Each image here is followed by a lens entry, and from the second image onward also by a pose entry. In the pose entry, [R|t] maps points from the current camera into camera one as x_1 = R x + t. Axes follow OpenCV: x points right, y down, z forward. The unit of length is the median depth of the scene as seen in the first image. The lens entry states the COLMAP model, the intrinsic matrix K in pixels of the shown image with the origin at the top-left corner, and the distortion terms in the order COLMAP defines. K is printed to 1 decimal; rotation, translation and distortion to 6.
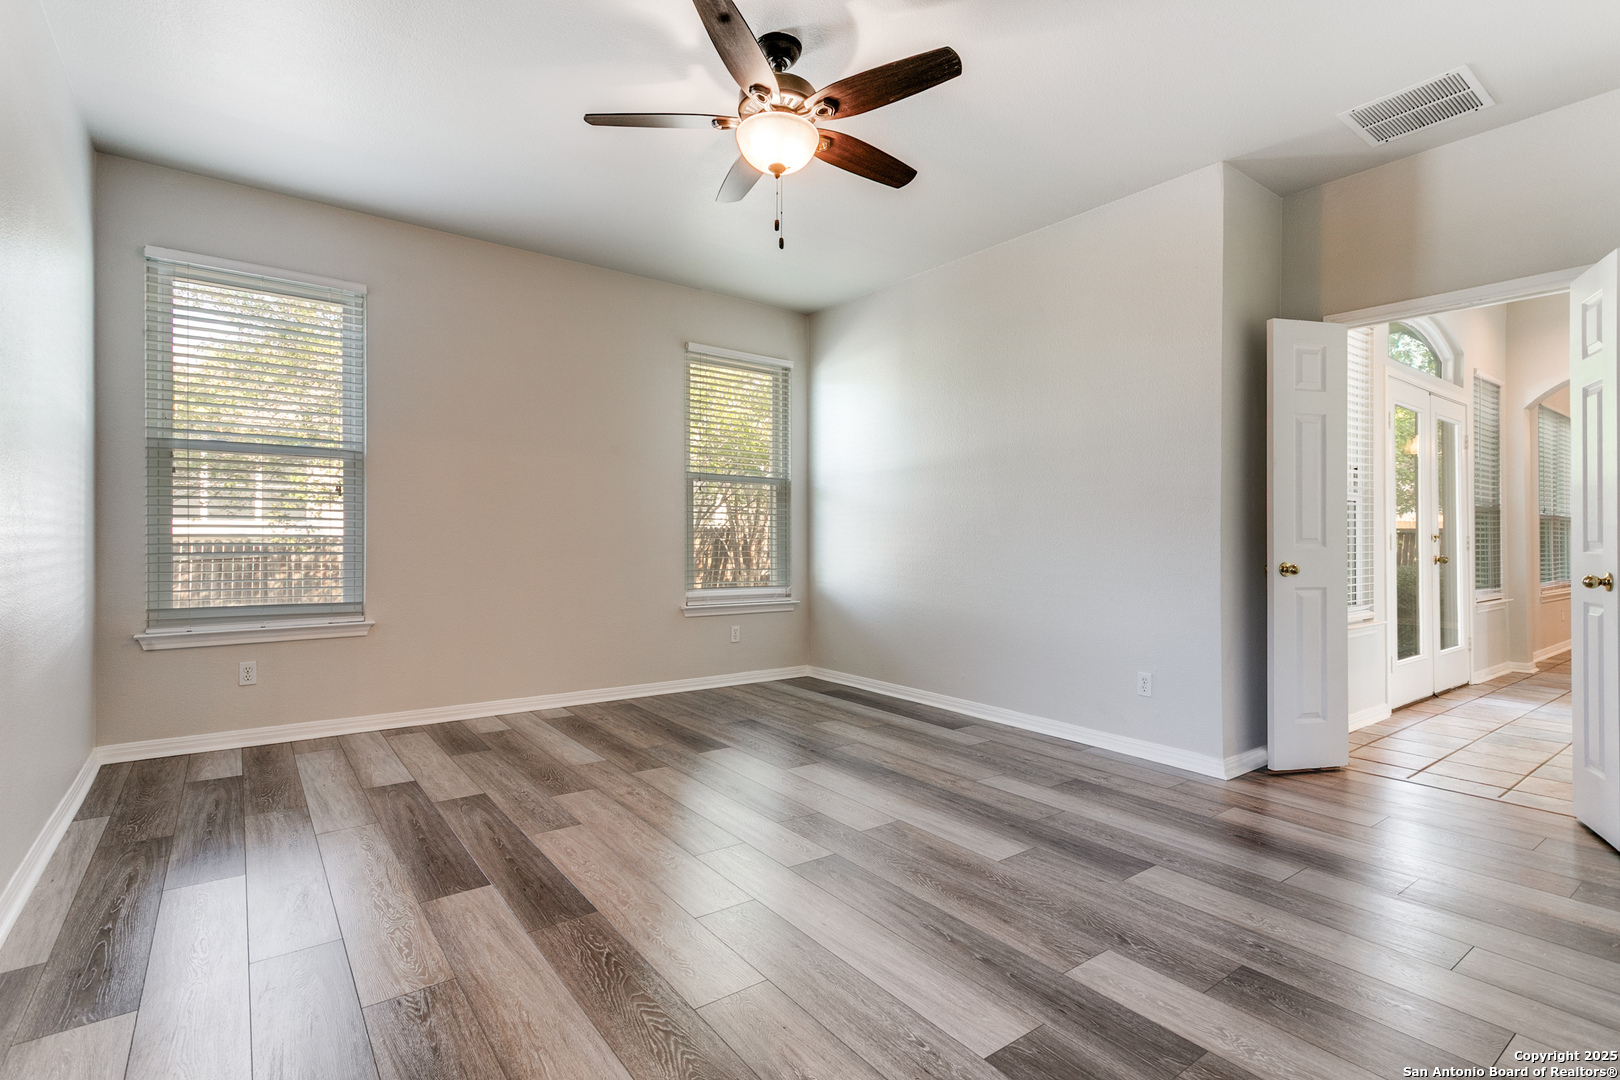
lens RADIAL K [[773.0, 0, 805.7], [0, 773.0, 539.3], [0, 0, 1]] dist [0.002568, 0.000611]
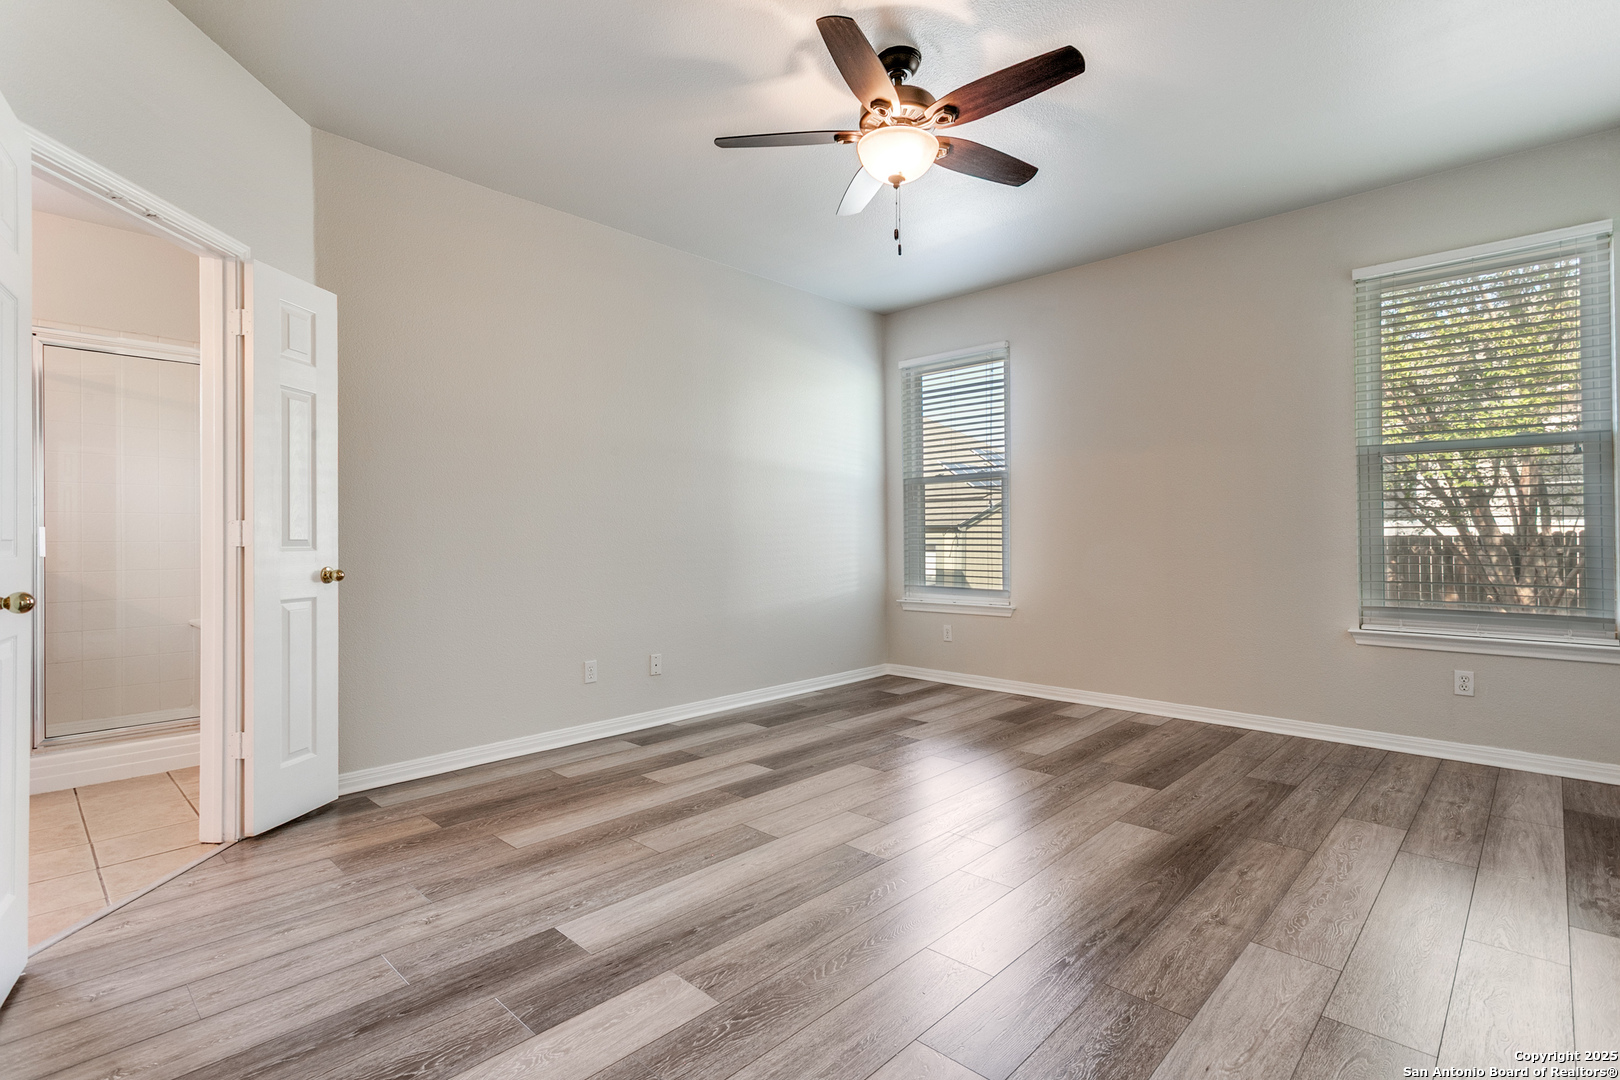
lens RADIAL K [[773.0, 0, 805.7], [0, 773.0, 539.3], [0, 0, 1]] dist [0.002568, 0.000611]
pose [[0.163109, -0.006691, -0.986585, 0.953862], [0.004004, 0.999973, -0.006120, 0.005514], [0.986600, -0.002952, 0.163132, 0.711130]]
